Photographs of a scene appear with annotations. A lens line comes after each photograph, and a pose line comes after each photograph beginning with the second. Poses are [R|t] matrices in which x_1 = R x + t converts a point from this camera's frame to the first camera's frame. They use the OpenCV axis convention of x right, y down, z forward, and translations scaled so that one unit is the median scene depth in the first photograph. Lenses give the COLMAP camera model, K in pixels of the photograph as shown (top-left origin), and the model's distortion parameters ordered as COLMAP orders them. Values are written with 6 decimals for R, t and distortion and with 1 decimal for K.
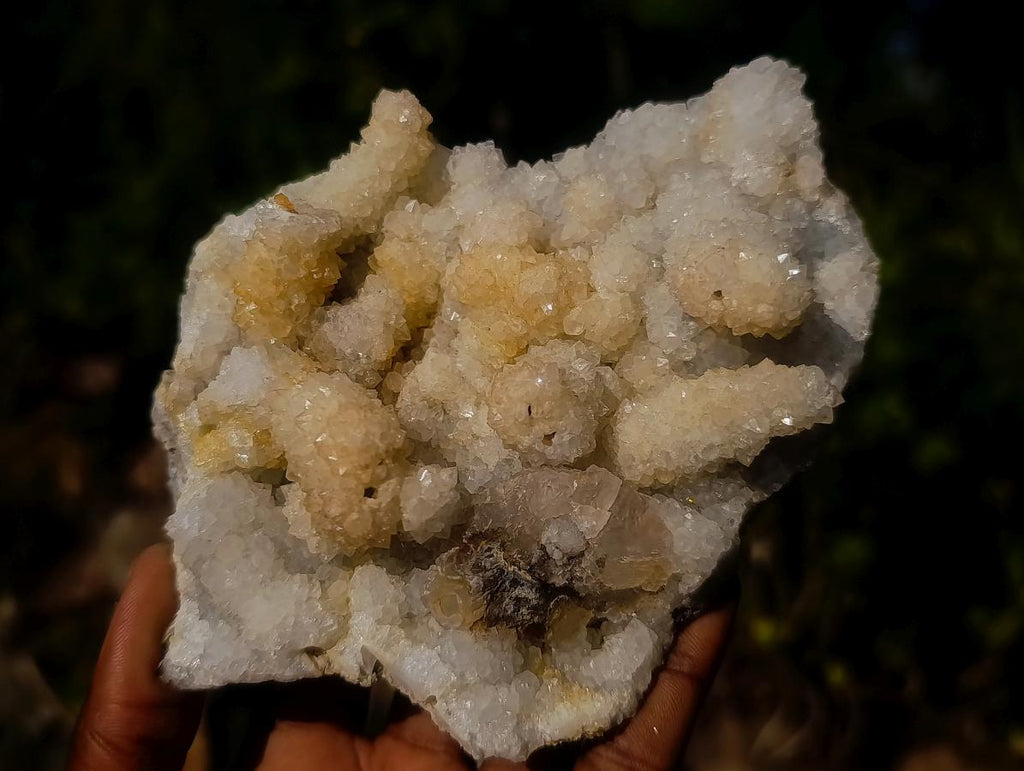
lens RADIAL K [[1063.0, 0, 512.8], [0, 1063.0, 370.9], [0, 0, 1]] dist [0.144178, -0.751476]
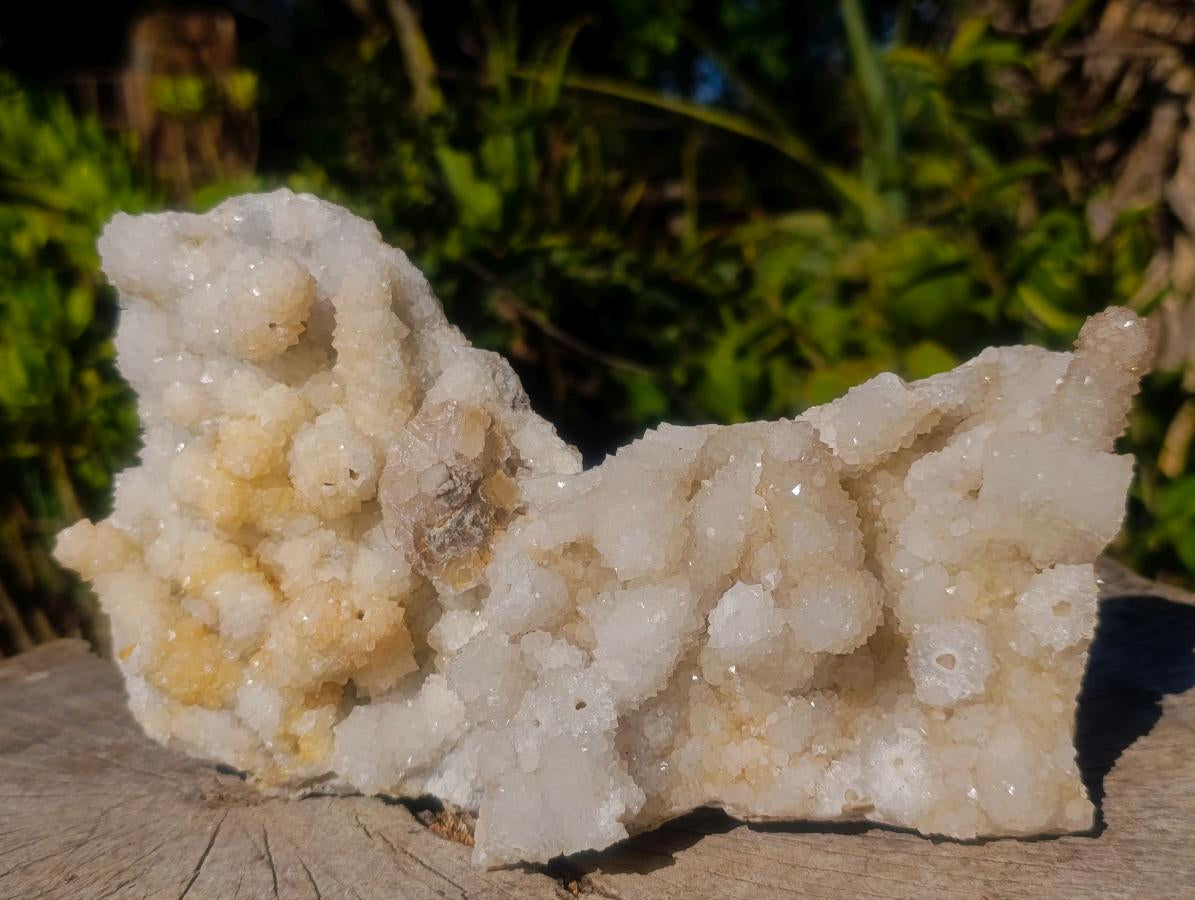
lens RADIAL K [[1707.7, 0, 597.5], [0, 1707.7, 450.0], [0, 0, 1]] dist [0.241584, -1.050972]
pose [[0.203280, -0.975737, 0.081327, -0.046338], [0.977190, 0.207391, 0.045699, 0.244754], [-0.061456, 0.070183, 0.995639, -1.084648]]
